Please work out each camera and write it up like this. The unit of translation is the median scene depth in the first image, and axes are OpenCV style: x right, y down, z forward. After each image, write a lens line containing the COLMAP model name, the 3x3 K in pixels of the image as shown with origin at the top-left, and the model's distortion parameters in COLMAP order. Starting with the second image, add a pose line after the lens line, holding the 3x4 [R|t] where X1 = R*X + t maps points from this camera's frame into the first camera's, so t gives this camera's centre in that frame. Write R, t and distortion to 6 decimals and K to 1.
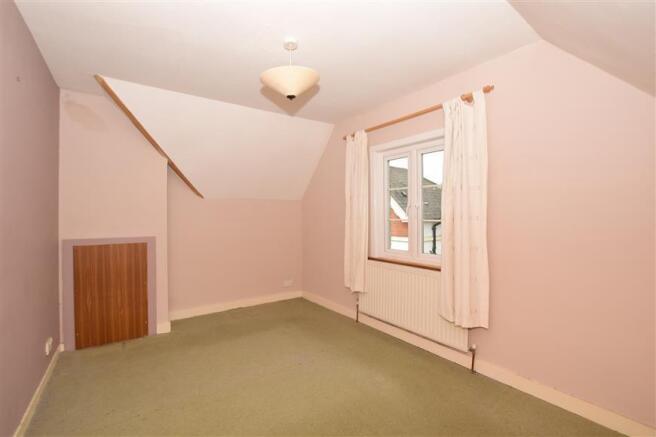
lens RADIAL K [[308.2, 0, 328.0], [0, 308.2, 218.5], [0, 0, 1]] dist [-0.002054, -0.000347]
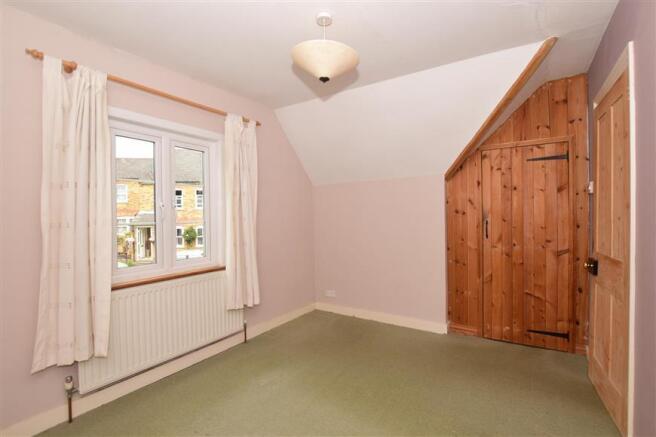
lens RADIAL K [[308.2, 0, 328.0], [0, 308.2, 218.5], [0, 0, 1]] dist [-0.002054, -0.000347]
pose [[-0.358716, -0.008133, 0.933411, -0.745404], [0.021349, 0.999629, 0.016914, -0.014160], [-0.933203, 0.025995, -0.358409, 1.040229]]
